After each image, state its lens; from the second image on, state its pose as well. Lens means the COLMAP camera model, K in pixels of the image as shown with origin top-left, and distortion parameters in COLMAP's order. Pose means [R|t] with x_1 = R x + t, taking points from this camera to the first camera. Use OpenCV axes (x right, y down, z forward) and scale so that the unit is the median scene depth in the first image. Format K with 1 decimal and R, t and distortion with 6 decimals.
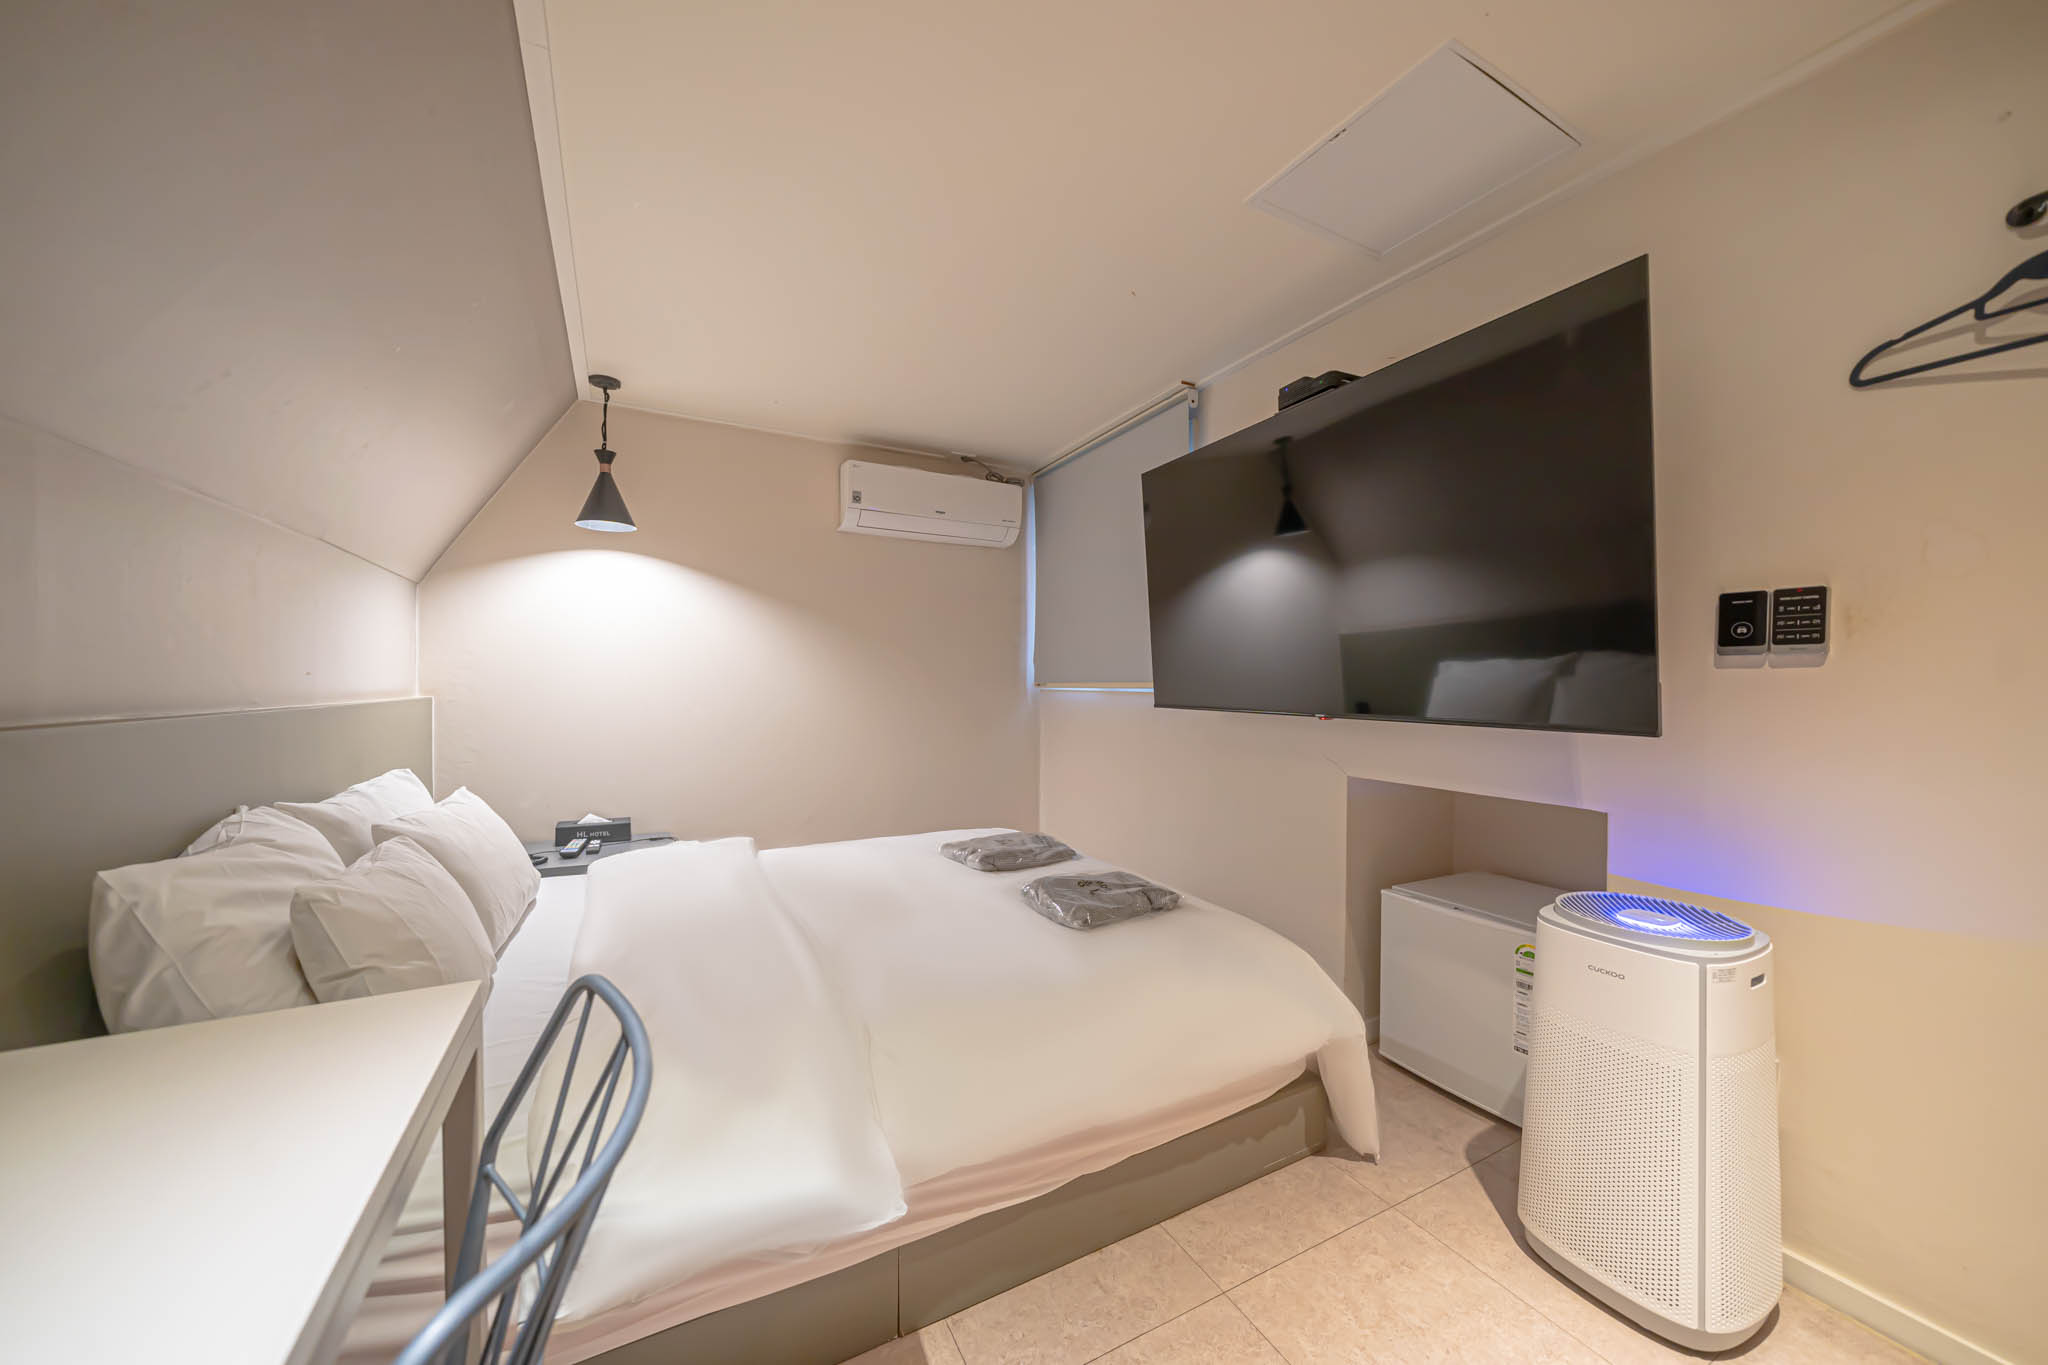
lens RADIAL K [[705.3, 0, 1027.9], [0, 705.3, 678.9], [0, 0, 1]] dist [0.000244, -0.000053]
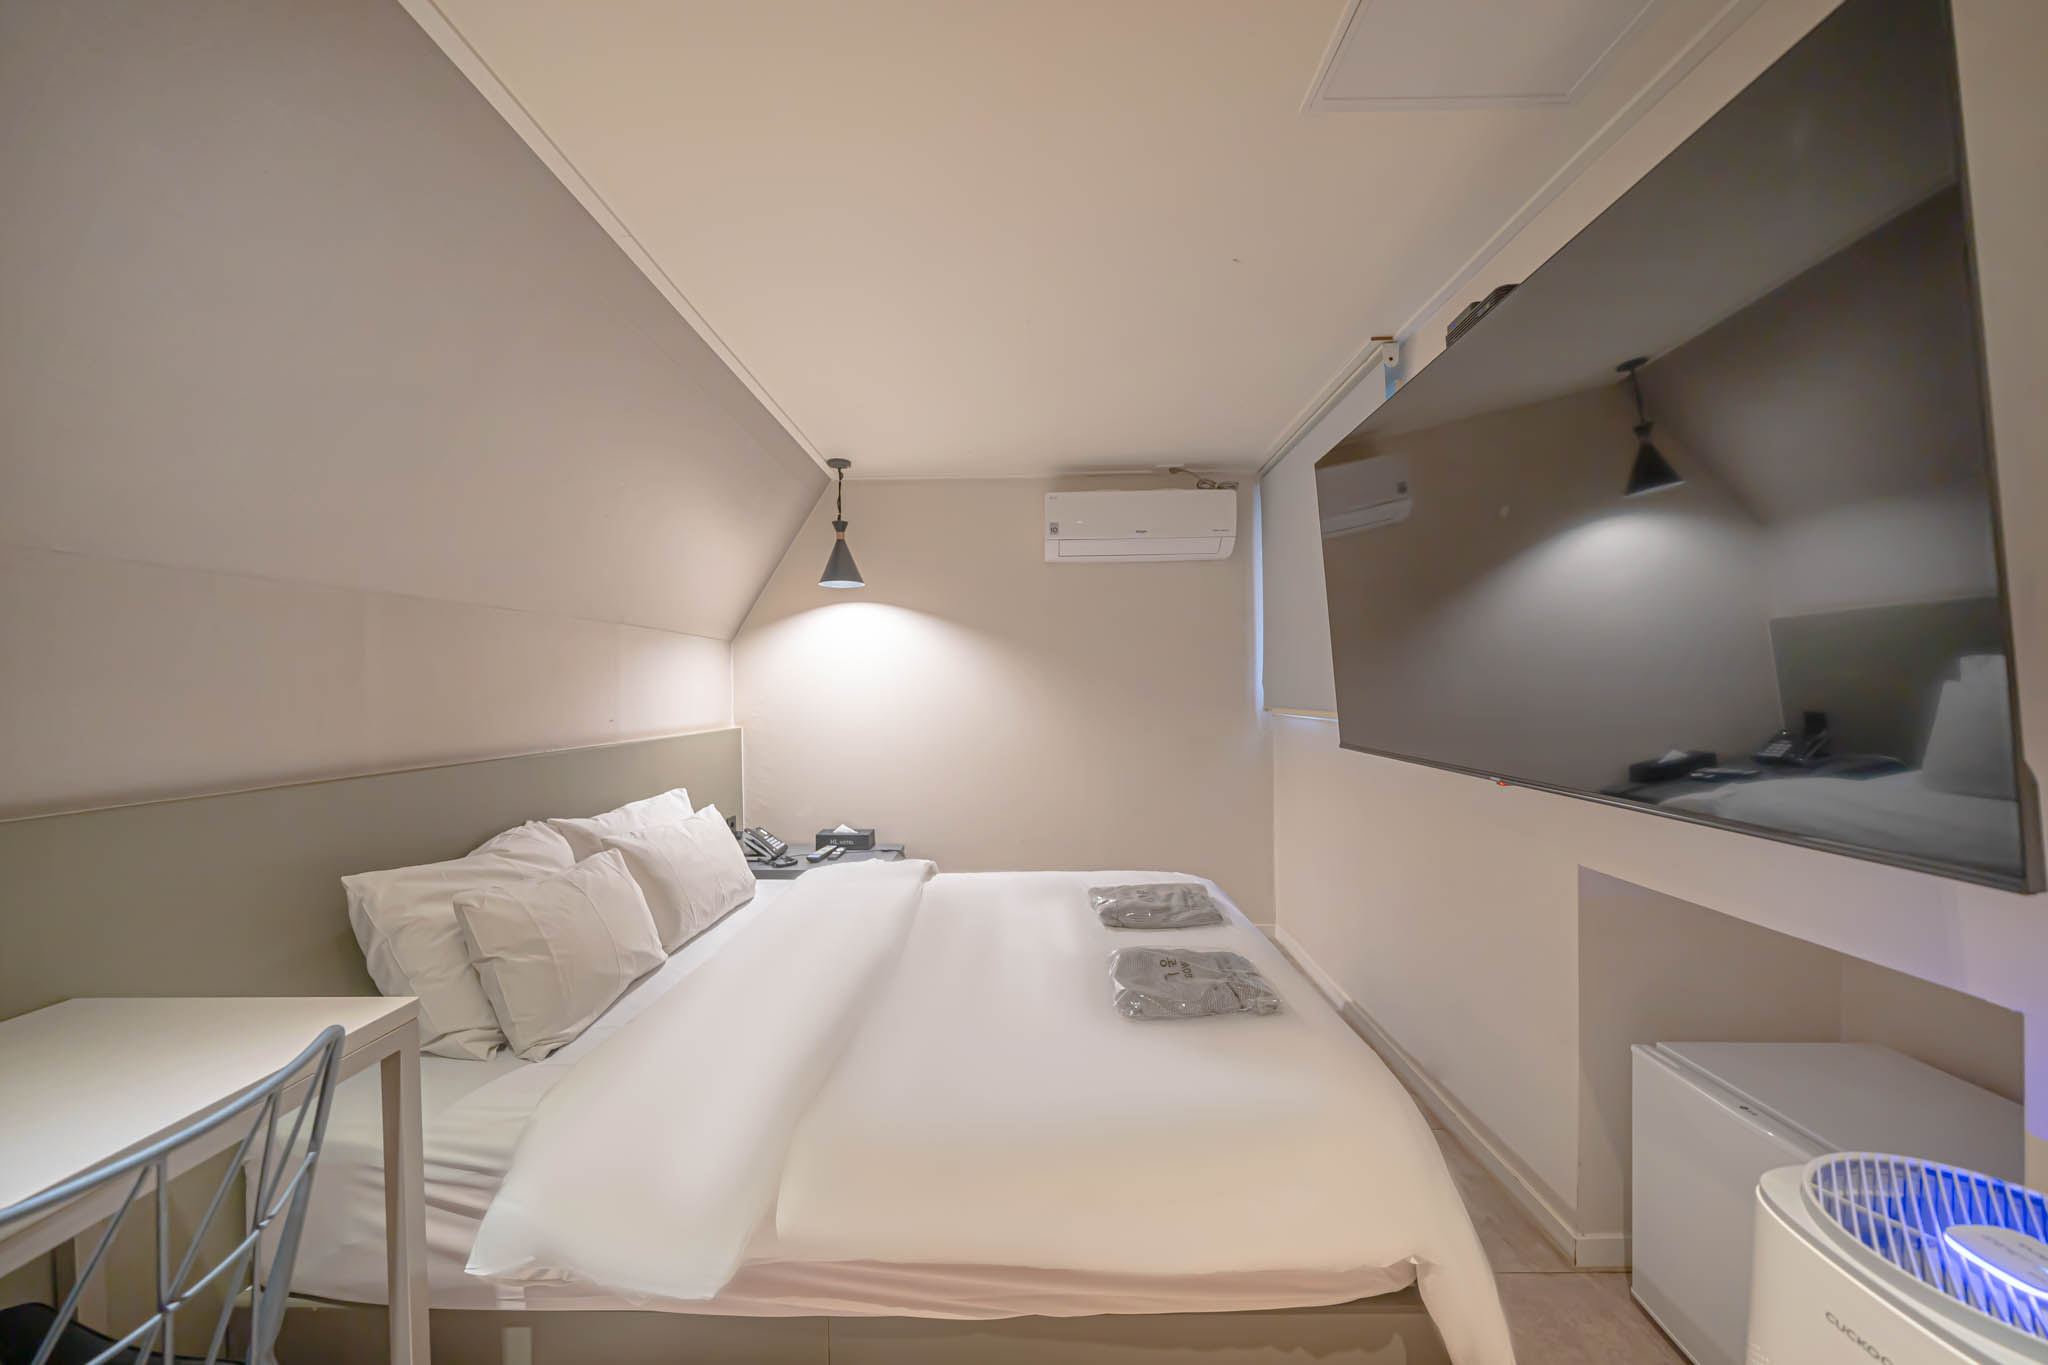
lens RADIAL K [[703.0, 0, 1024.0], [0, 703.0, 682.5], [0, 0, 1]] dist [-0.000551, 0.001261]
pose [[0.875898, -0.023842, -0.481907, 0.252978], [0.022729, 0.999708, -0.008150, -0.036489], [0.481961, -0.003815, 0.876184, 0.116080]]
